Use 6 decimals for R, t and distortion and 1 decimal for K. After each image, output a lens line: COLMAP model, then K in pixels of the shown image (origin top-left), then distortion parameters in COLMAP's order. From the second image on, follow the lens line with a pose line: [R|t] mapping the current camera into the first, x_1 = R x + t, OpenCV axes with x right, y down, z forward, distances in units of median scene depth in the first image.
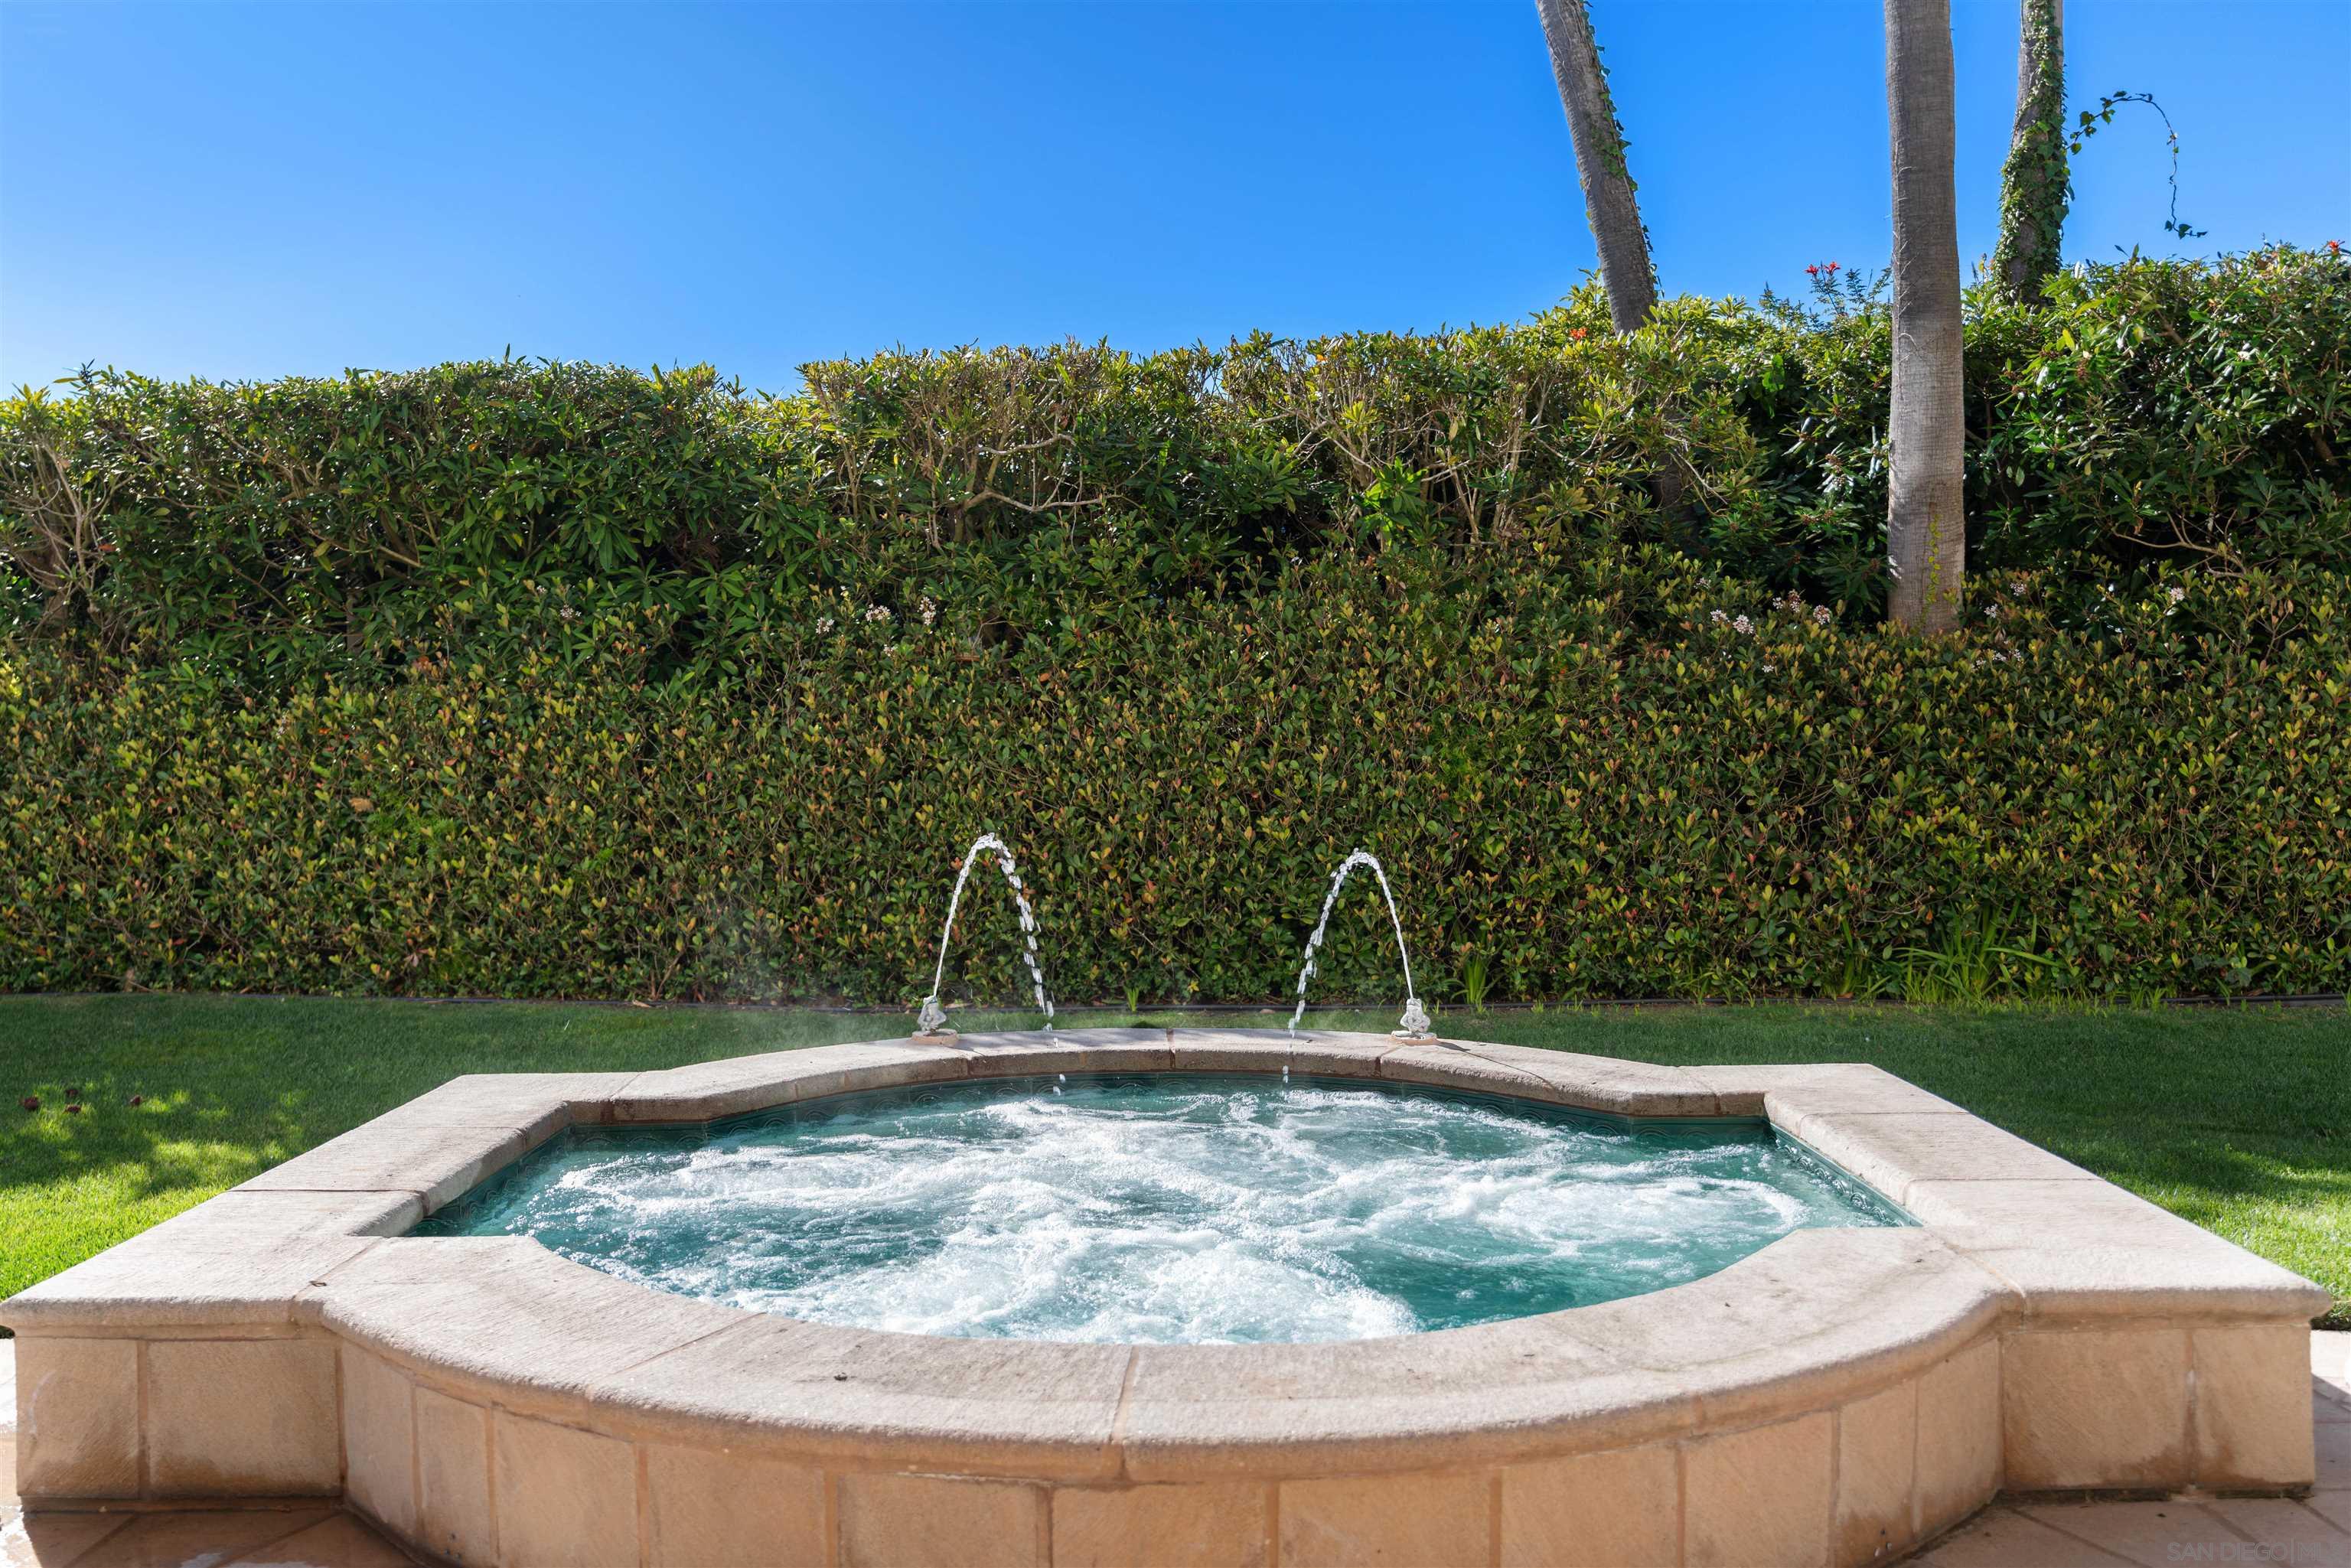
lens RADIAL K [[2016.8, 0, 1173.4], [0, 2016.8, 781.5], [0, 0, 1]] dist [0.011594, 0.001448]
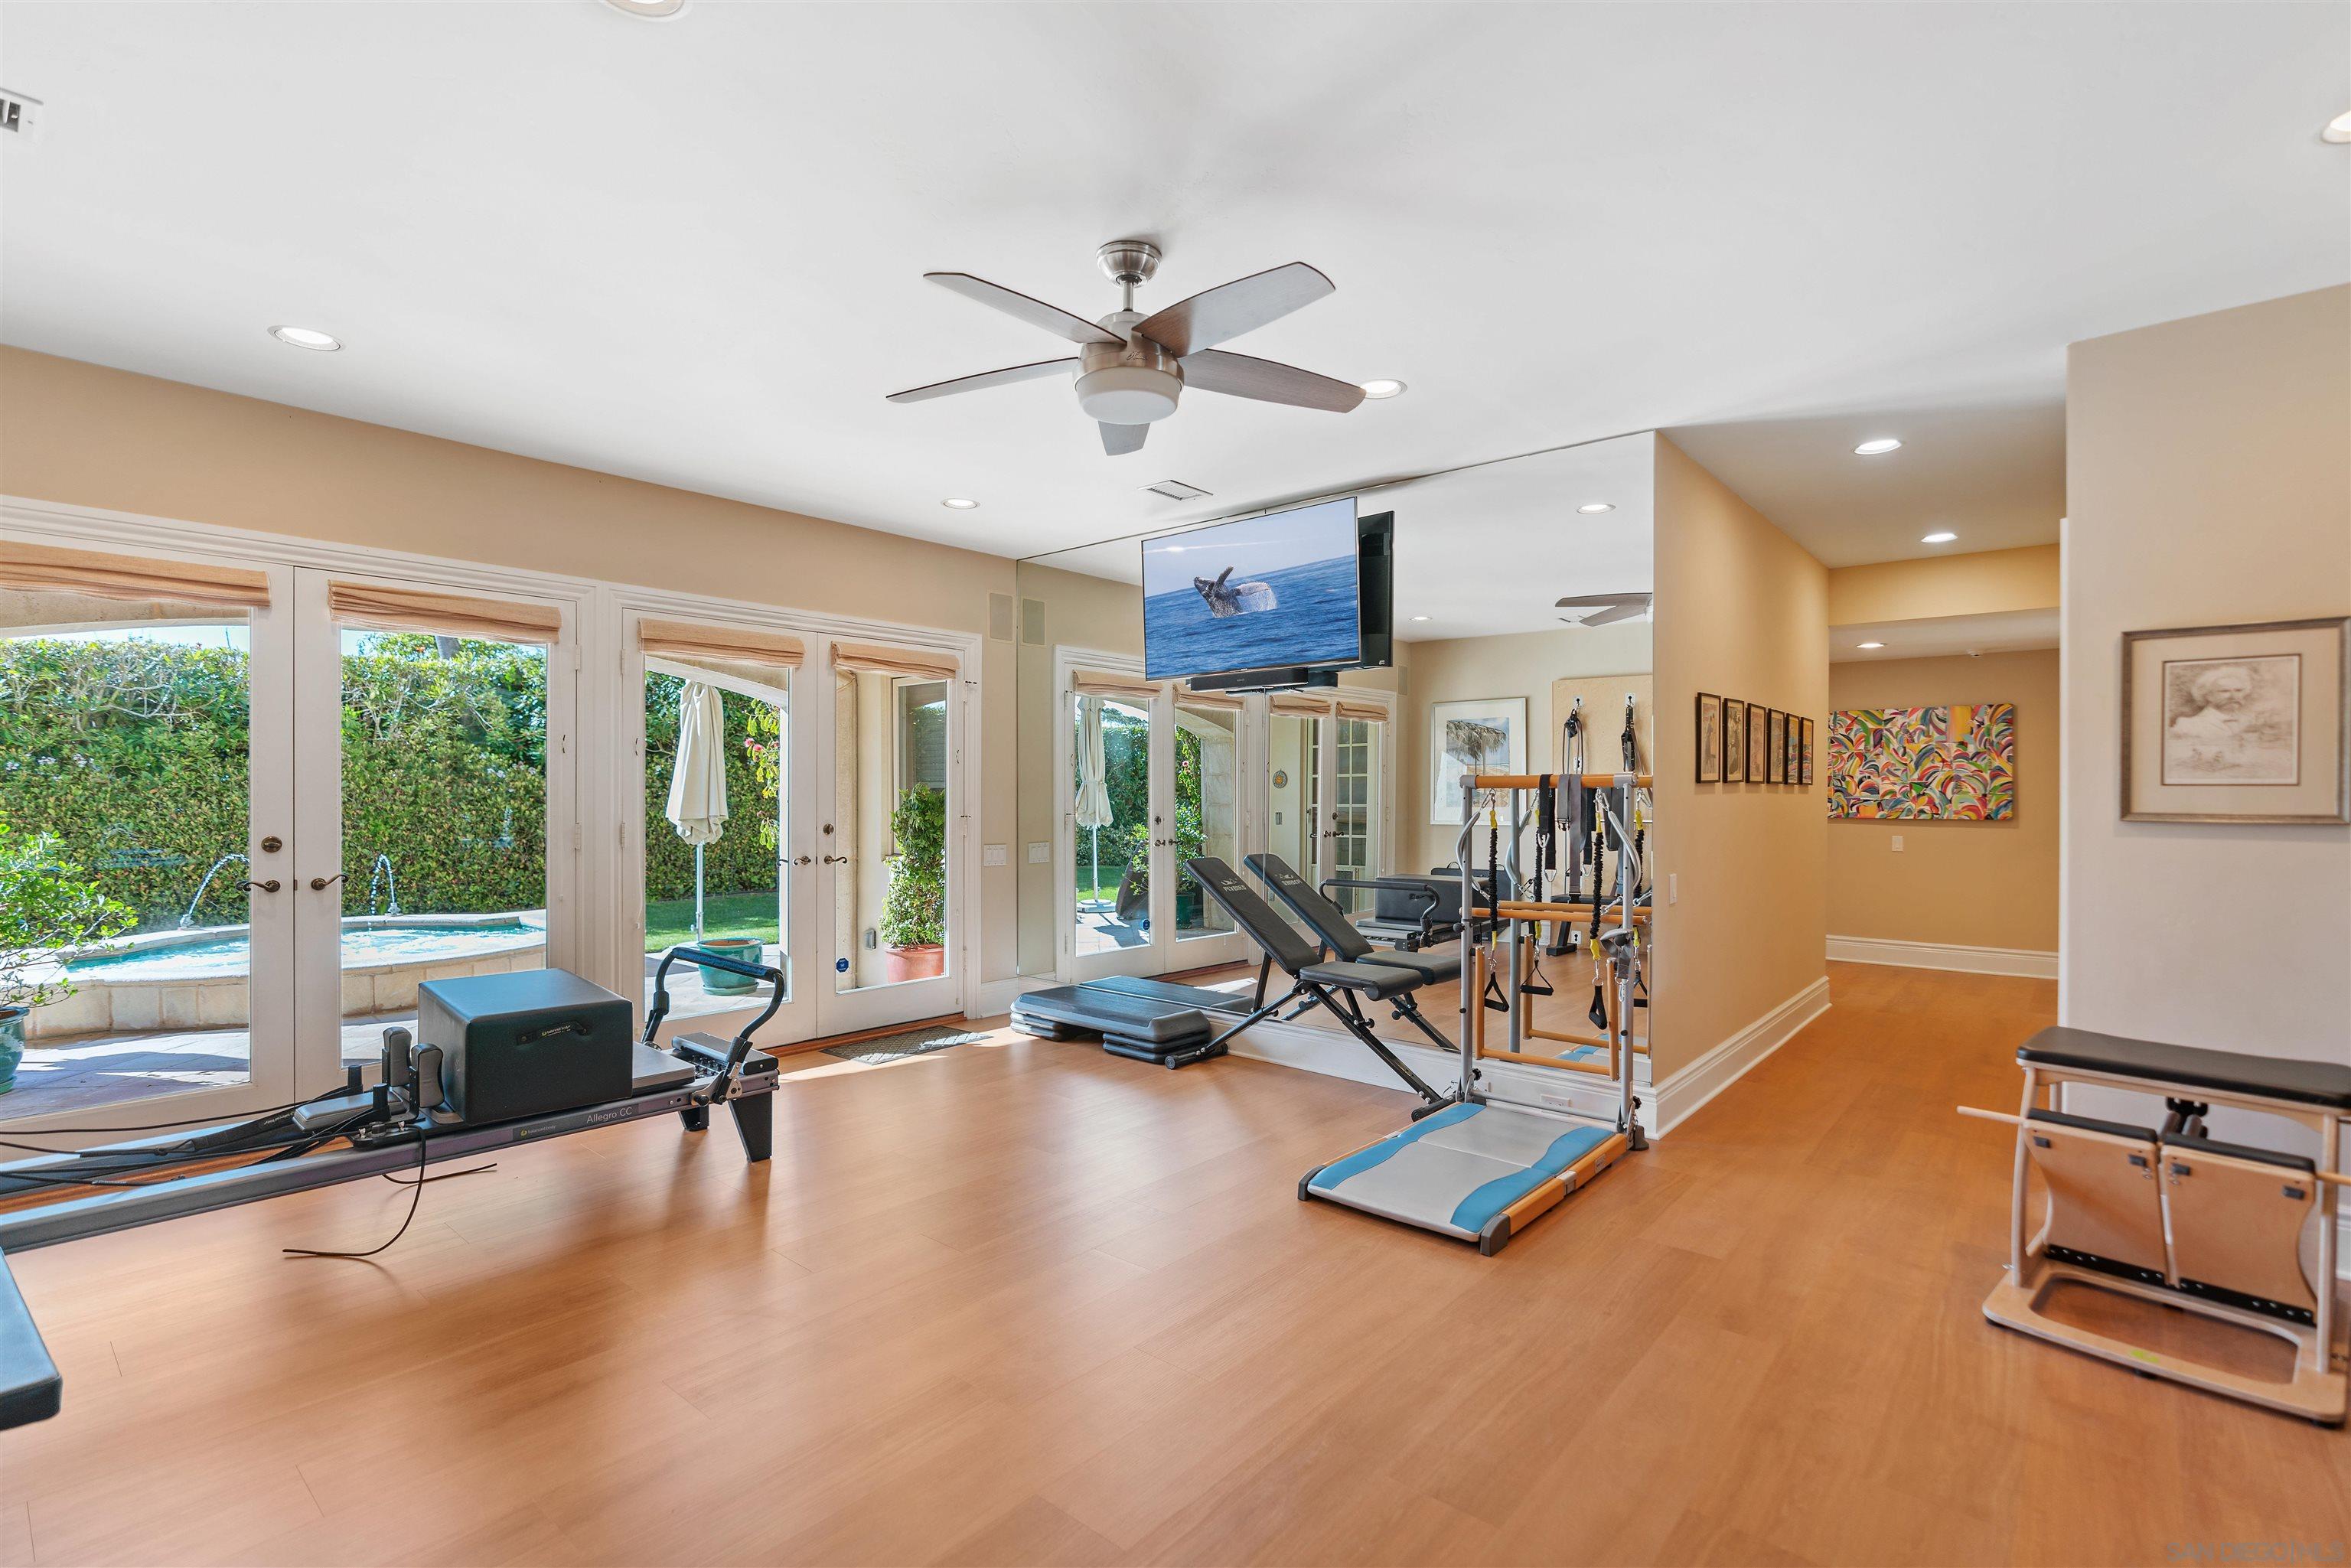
lens RADIAL K [[1076.8, 0, 1168.3], [0, 1076.8, 797.3], [0, 0, 1]] dist [-0.004436, -0.000240]
pose [[0.659806, 0.002791, 0.751431, -0.217678], [0.017487, 0.999665, -0.019067, -0.002224], [-0.751233, 0.025721, 0.659536, -0.647092]]
